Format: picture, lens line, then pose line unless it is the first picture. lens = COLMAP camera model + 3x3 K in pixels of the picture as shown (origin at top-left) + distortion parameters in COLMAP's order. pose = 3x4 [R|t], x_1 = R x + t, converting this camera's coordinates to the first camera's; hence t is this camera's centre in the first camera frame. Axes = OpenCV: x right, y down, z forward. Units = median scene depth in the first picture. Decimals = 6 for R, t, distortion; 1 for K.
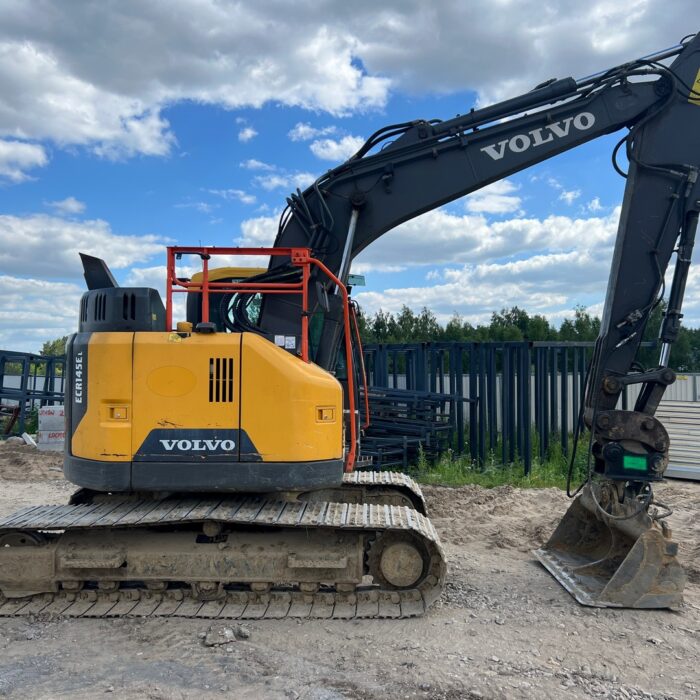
lens RADIAL K [[709.2, 0, 361.9], [0, 709.2, 362.7], [0, 0, 1]] dist [0.087205, -0.121338]
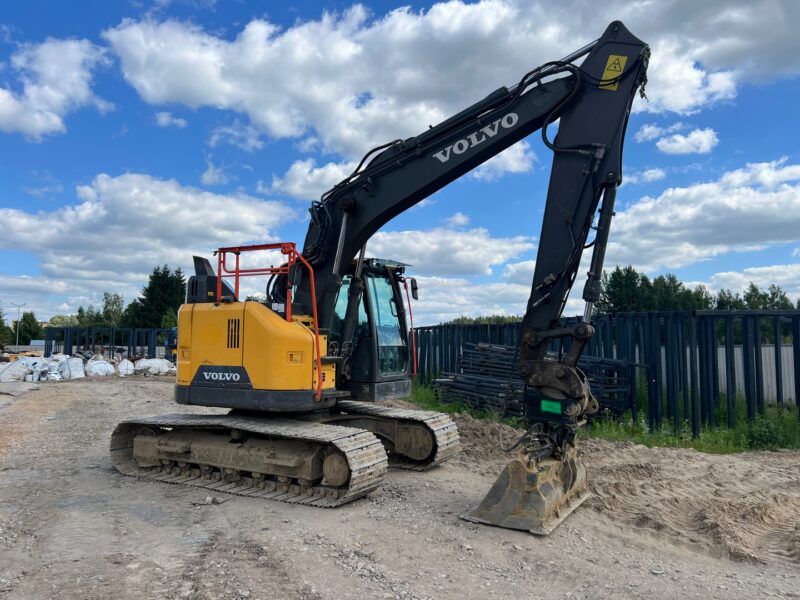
lens RADIAL K [[597.1, 0, 402.2], [0, 597.1, 308.7], [0, 0, 1]] dist [0.089524, -0.115872]
pose [[0.884030, -0.024320, -0.466797, 0.701333], [-0.000083, 0.998637, -0.052186, 0.037535], [0.467430, 0.046172, 0.882824, 0.038492]]
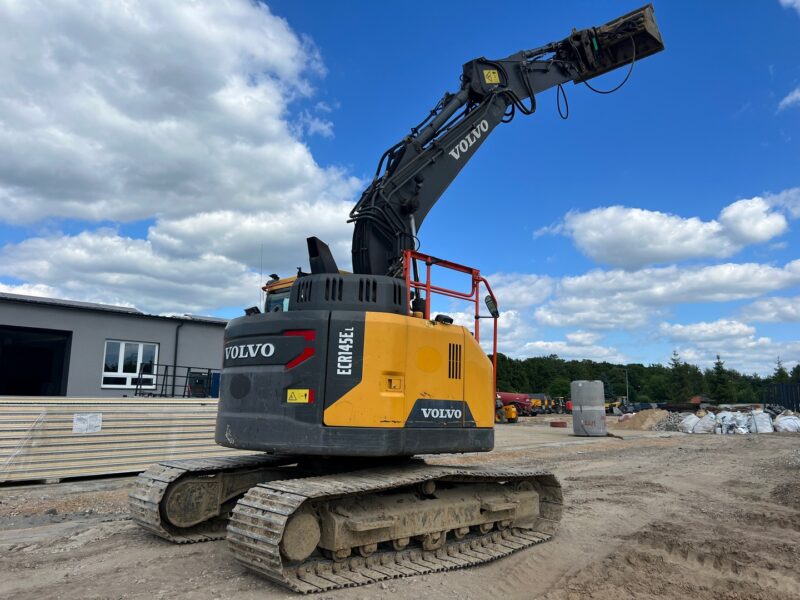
lens RADIAL K [[597.1, 0, 402.2], [0, 597.1, 308.7], [0, 0, 1]] dist [0.089524, -0.115872]
pose [[0.675918, 0.137520, 0.724033, -1.025614], [-0.025408, 0.986200, -0.163595, 0.105996], [-0.736539, 0.092180, 0.670085, 0.338931]]
